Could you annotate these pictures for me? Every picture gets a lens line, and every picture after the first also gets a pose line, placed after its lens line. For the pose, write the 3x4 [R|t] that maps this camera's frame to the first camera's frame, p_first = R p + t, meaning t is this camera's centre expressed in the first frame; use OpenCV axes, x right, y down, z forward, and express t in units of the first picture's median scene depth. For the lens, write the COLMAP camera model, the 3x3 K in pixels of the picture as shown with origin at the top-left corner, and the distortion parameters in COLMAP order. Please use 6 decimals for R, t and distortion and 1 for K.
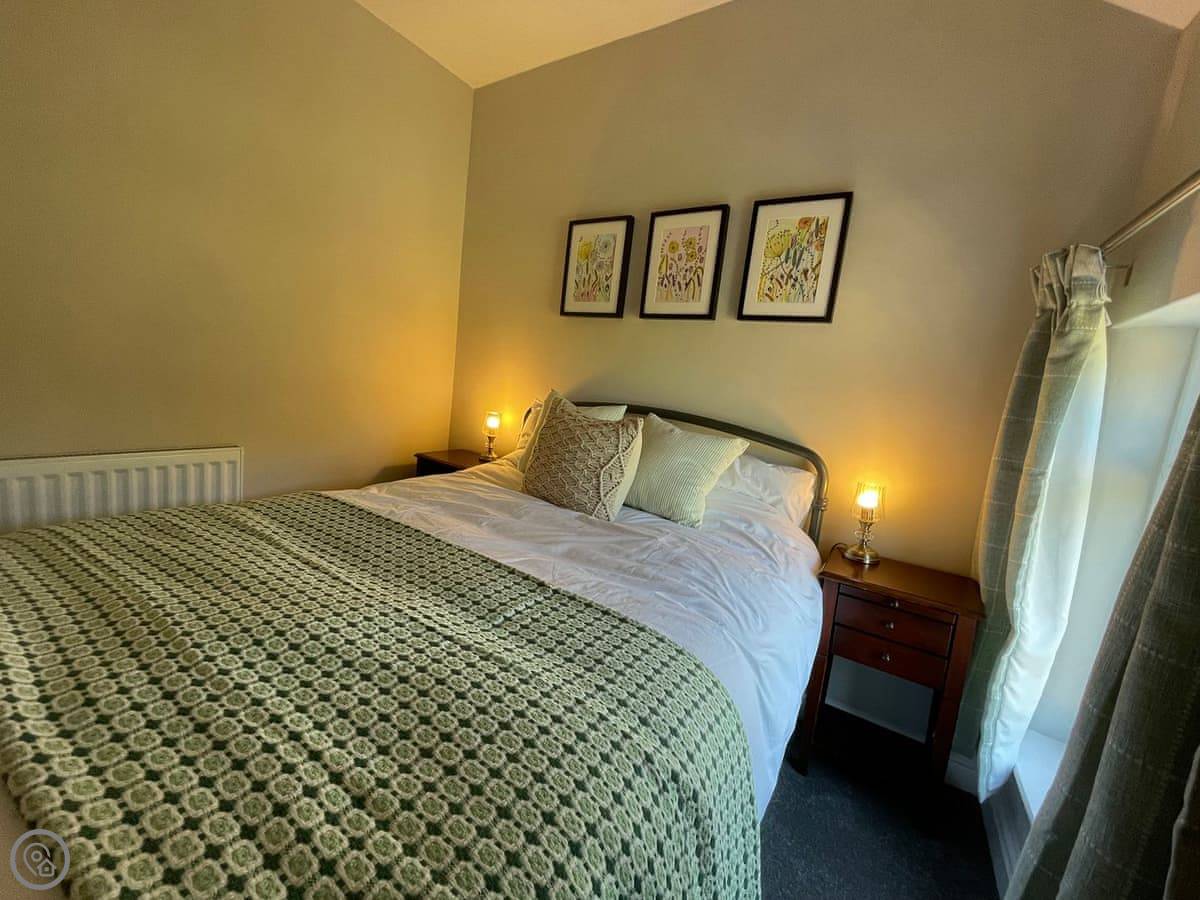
lens RADIAL K [[486.5, 0, 599.4], [0, 486.5, 444.3], [0, 0, 1]] dist [-0.003840, -0.000205]
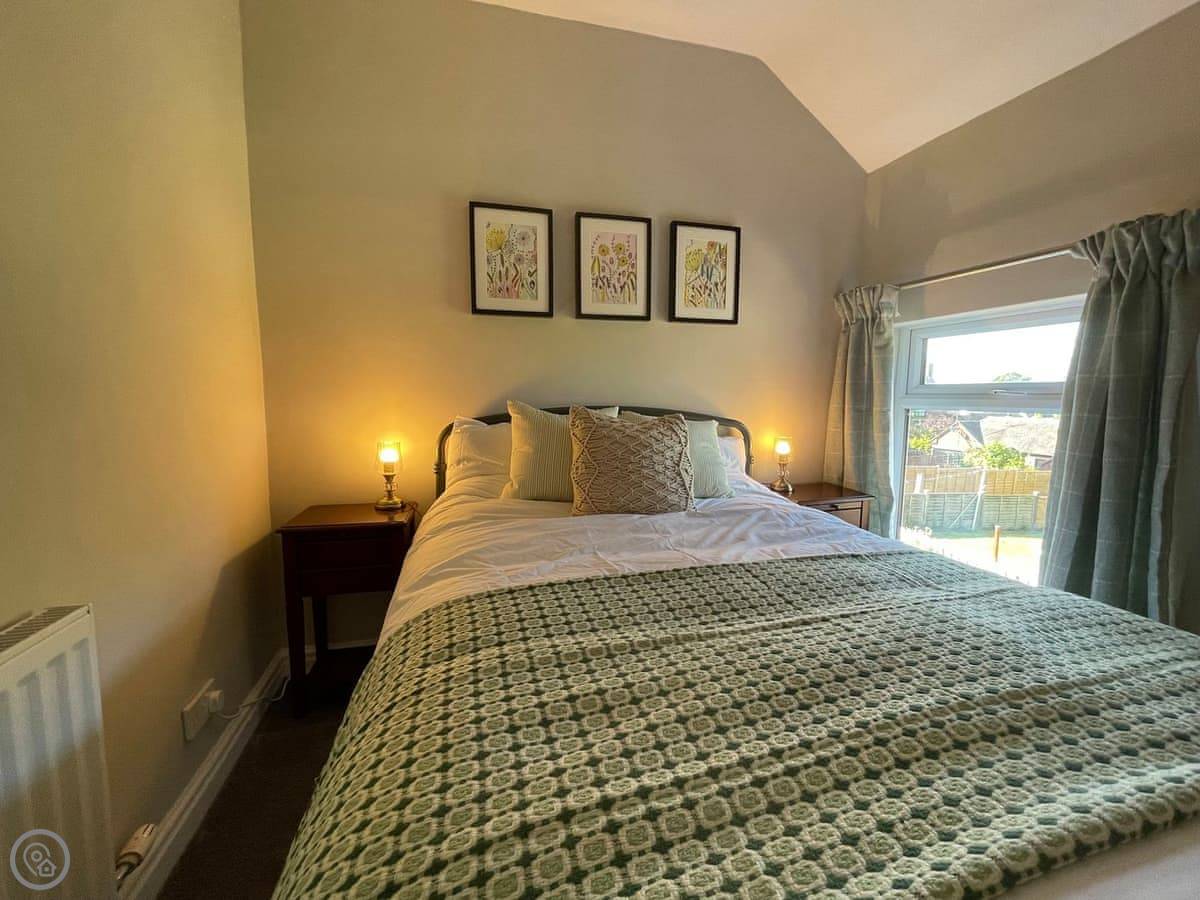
lens RADIAL K [[486.5, 0, 599.4], [0, 486.5, 444.3], [0, 0, 1]] dist [-0.003840, -0.000205]
pose [[0.666580, -0.179717, 0.723445, -0.711185], [0.167749, 0.981774, 0.089326, -0.097885], [-0.726313, 0.061814, 0.684579, 0.338456]]
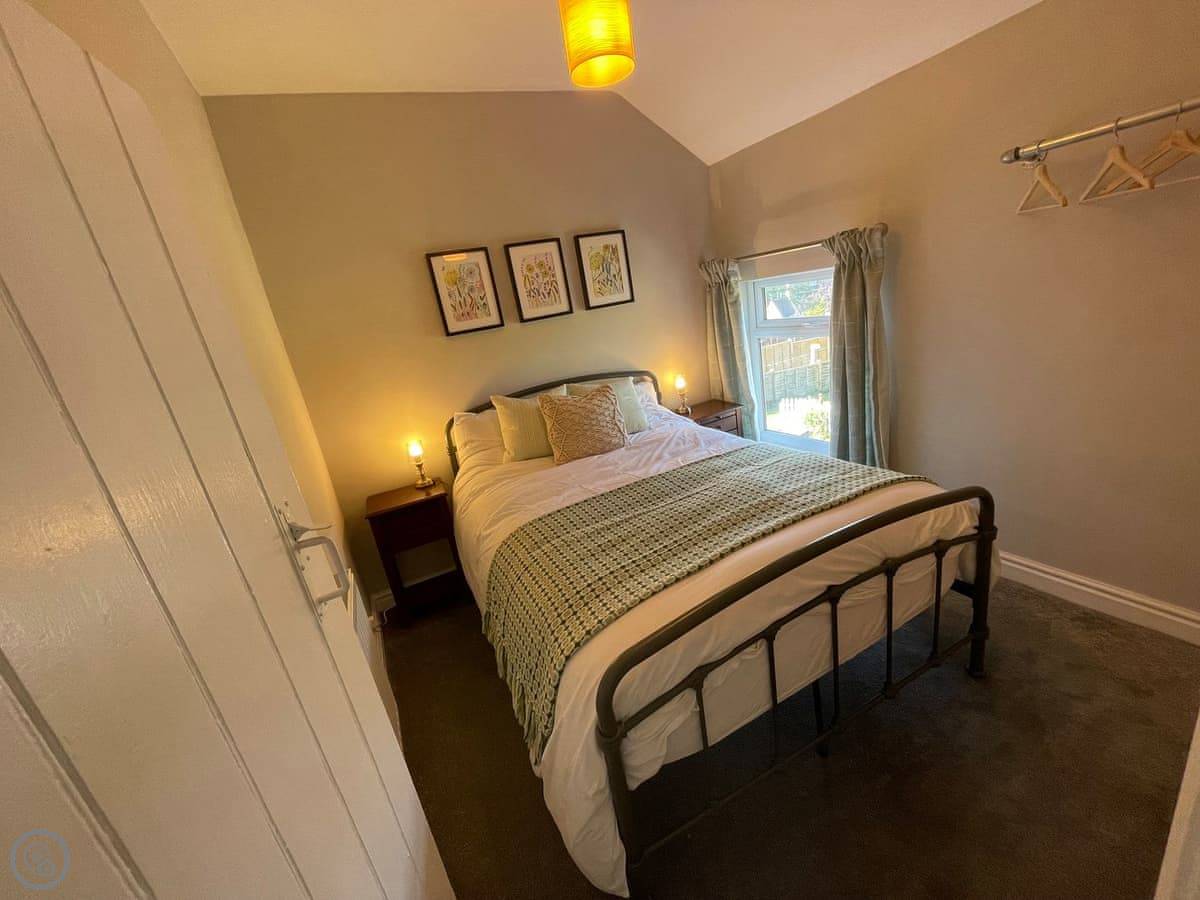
lens RADIAL K [[486.5, 0, 599.4], [0, 486.5, 444.3], [0, 0, 1]] dist [-0.003840, -0.000205]
pose [[0.494955, -0.424364, 0.758245, -1.075976], [0.333686, 0.898549, 0.285069, -0.297314], [-0.802292, 0.111919, 0.586345, 0.078651]]
